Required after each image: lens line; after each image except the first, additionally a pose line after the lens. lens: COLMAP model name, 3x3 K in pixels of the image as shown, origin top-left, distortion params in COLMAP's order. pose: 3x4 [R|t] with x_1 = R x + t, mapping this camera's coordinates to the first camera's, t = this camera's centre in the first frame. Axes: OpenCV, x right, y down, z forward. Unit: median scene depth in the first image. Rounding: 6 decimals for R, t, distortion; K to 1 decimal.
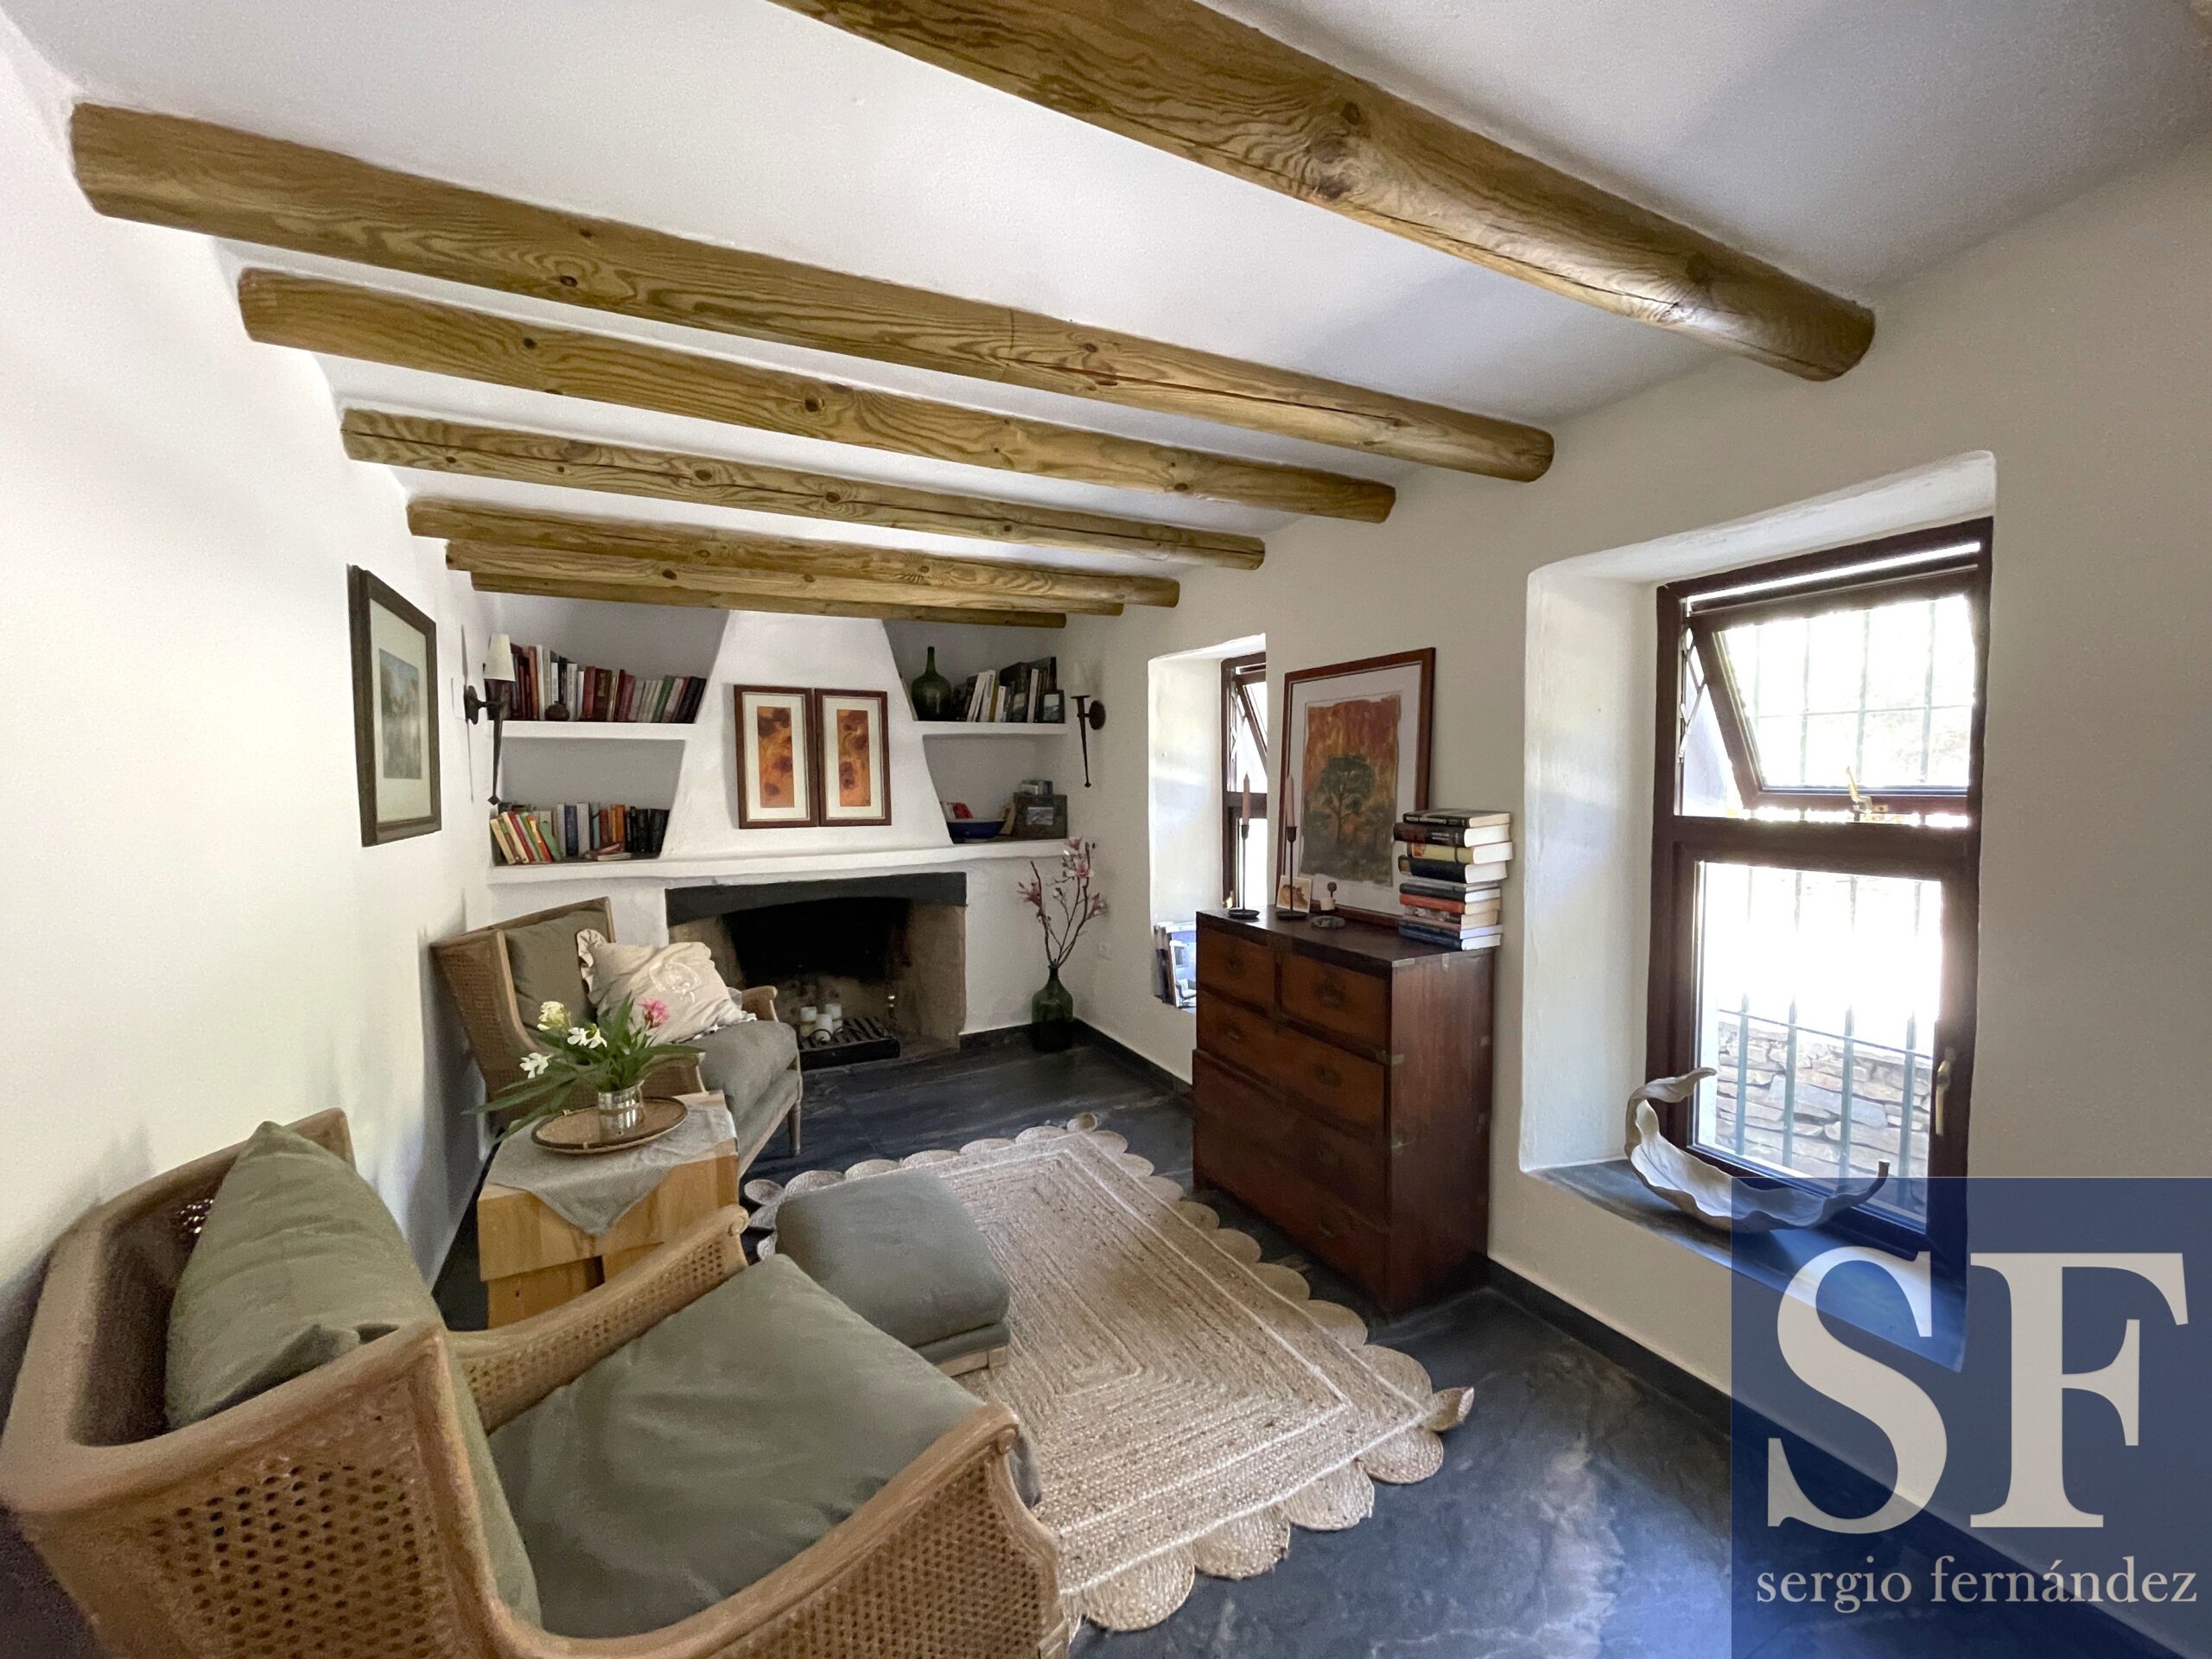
lens RADIAL K [[899.7, 0, 1108.6], [0, 899.7, 826.1], [0, 0, 1]] dist [0.003199, -0.001309]
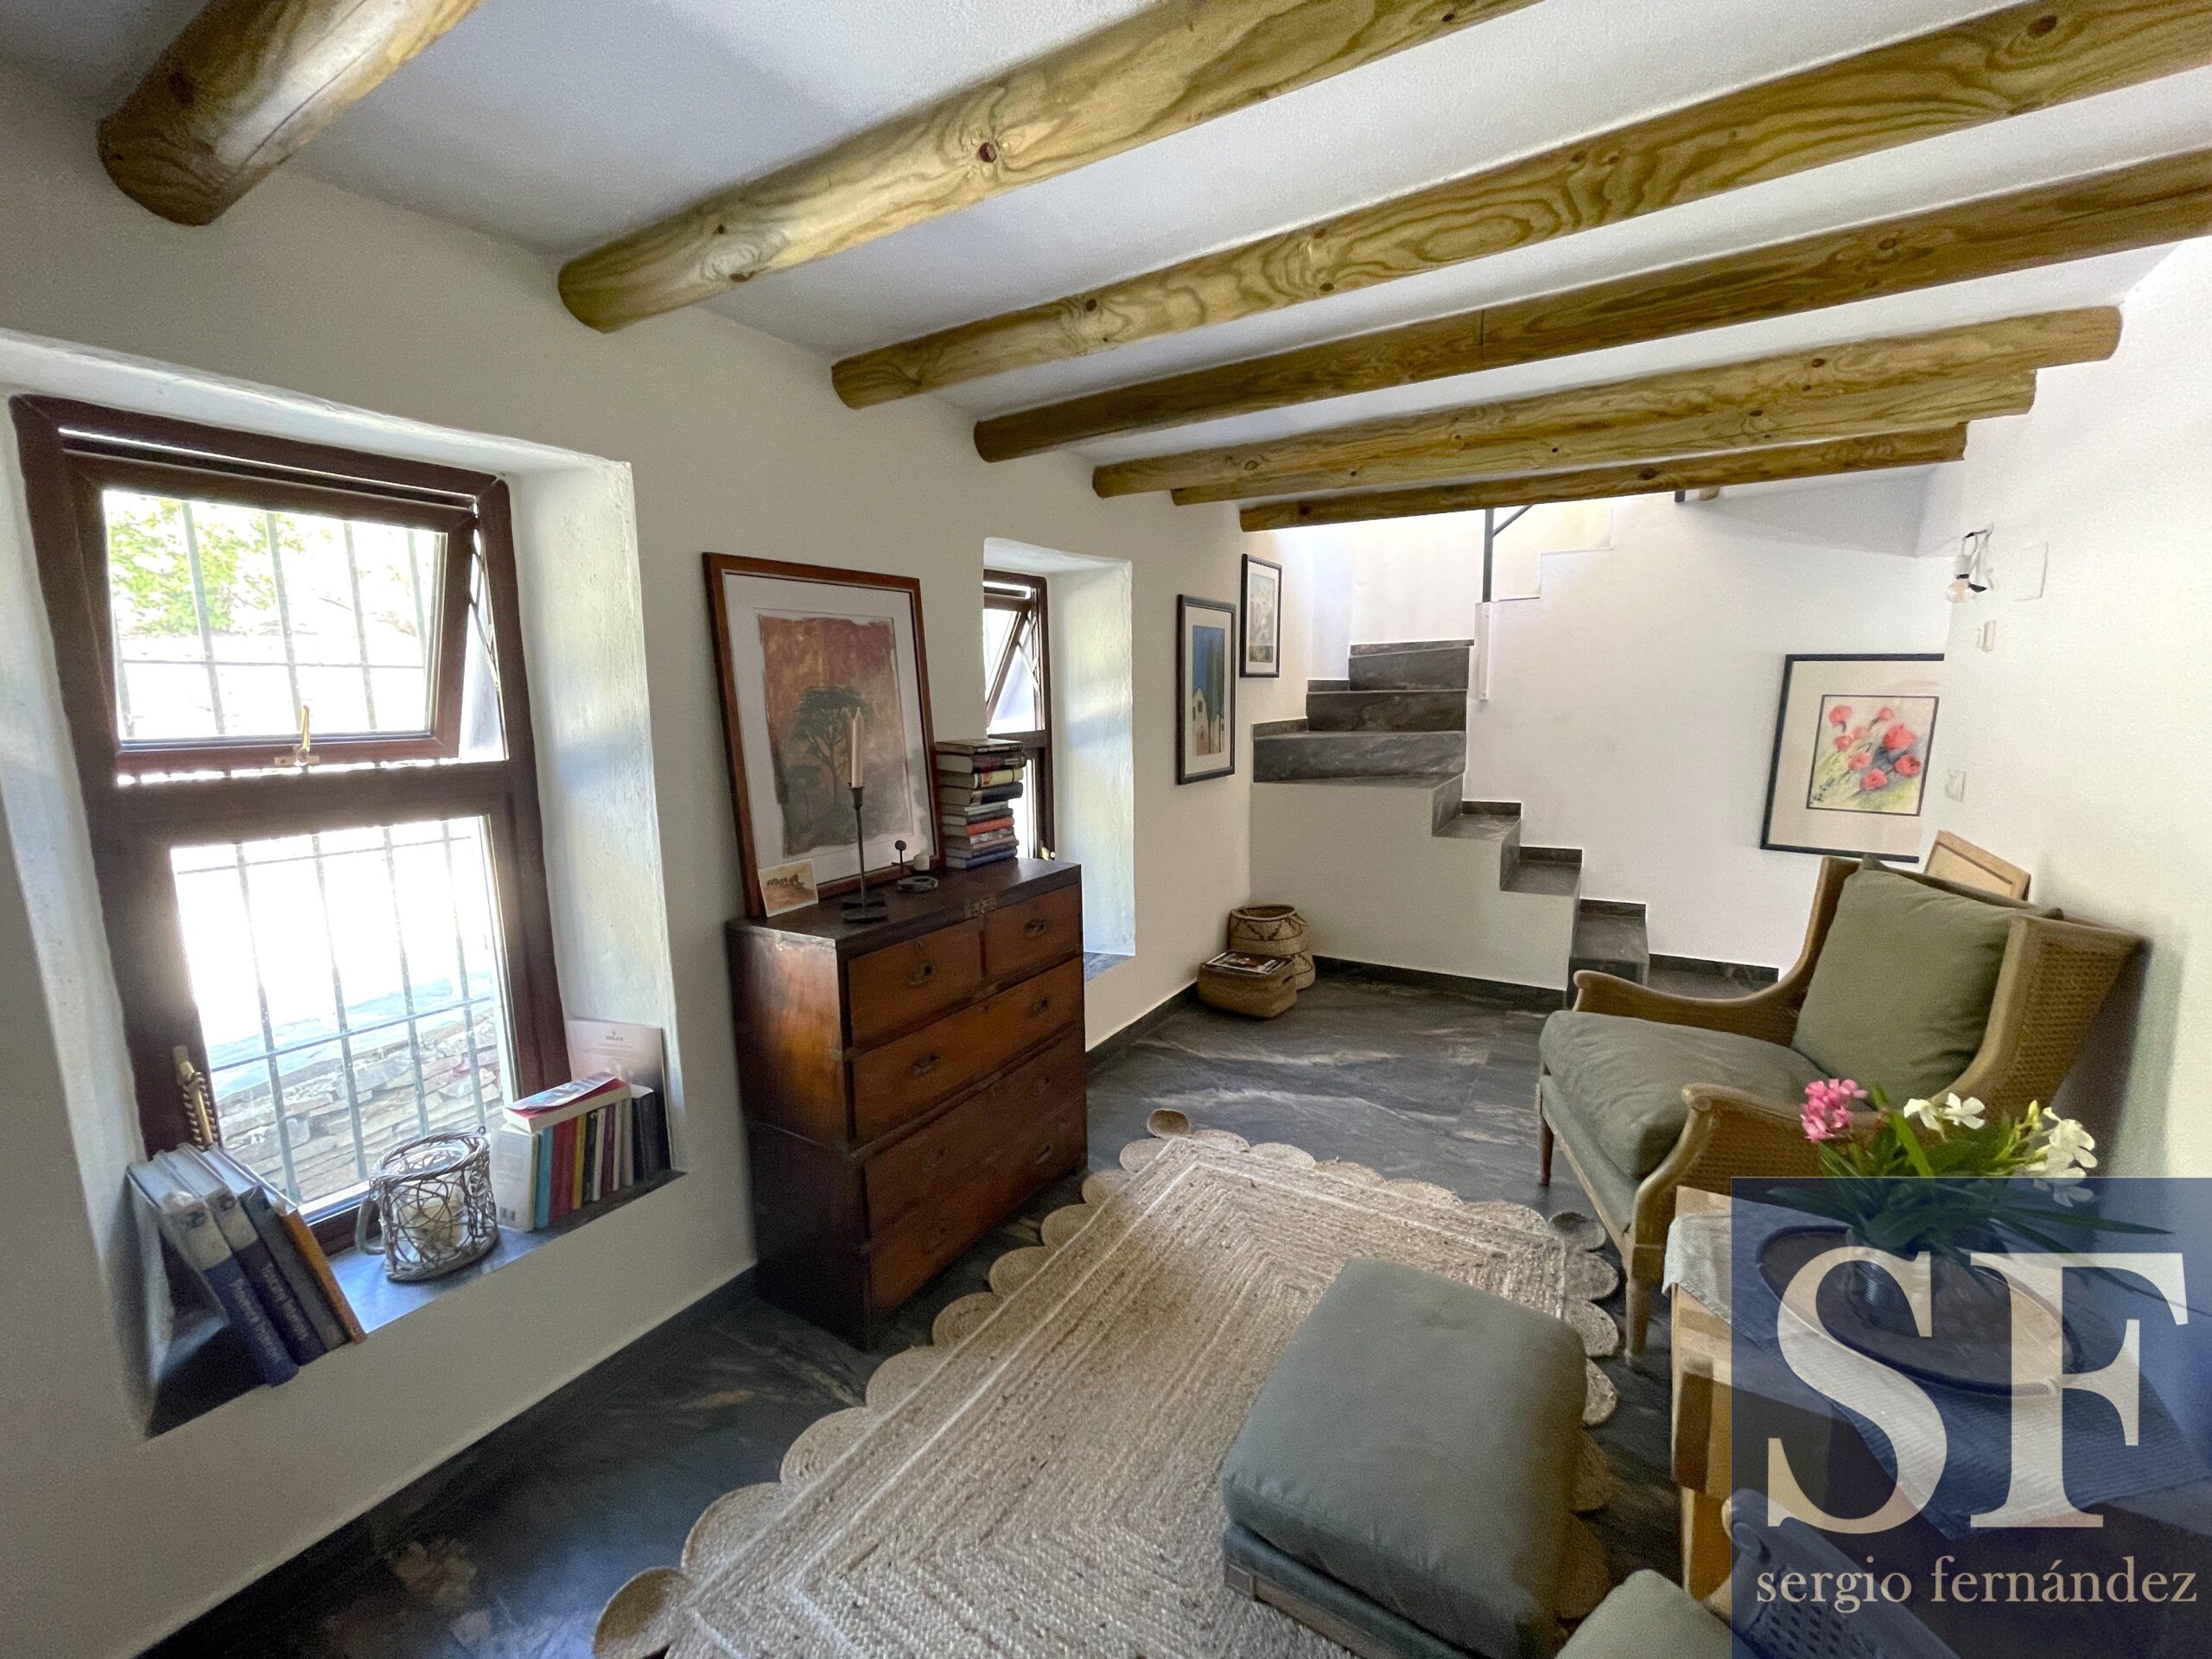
lens RADIAL K [[899.7, 0, 1108.8], [0, 899.7, 823.4], [0, 0, 1]] dist [0.003199, -0.001309]
pose [[-0.518979, -0.108093, 0.847925, -0.527611], [0.077616, 0.981915, 0.172680, -0.077483], [-0.851256, 0.155430, -0.501203, 1.180477]]
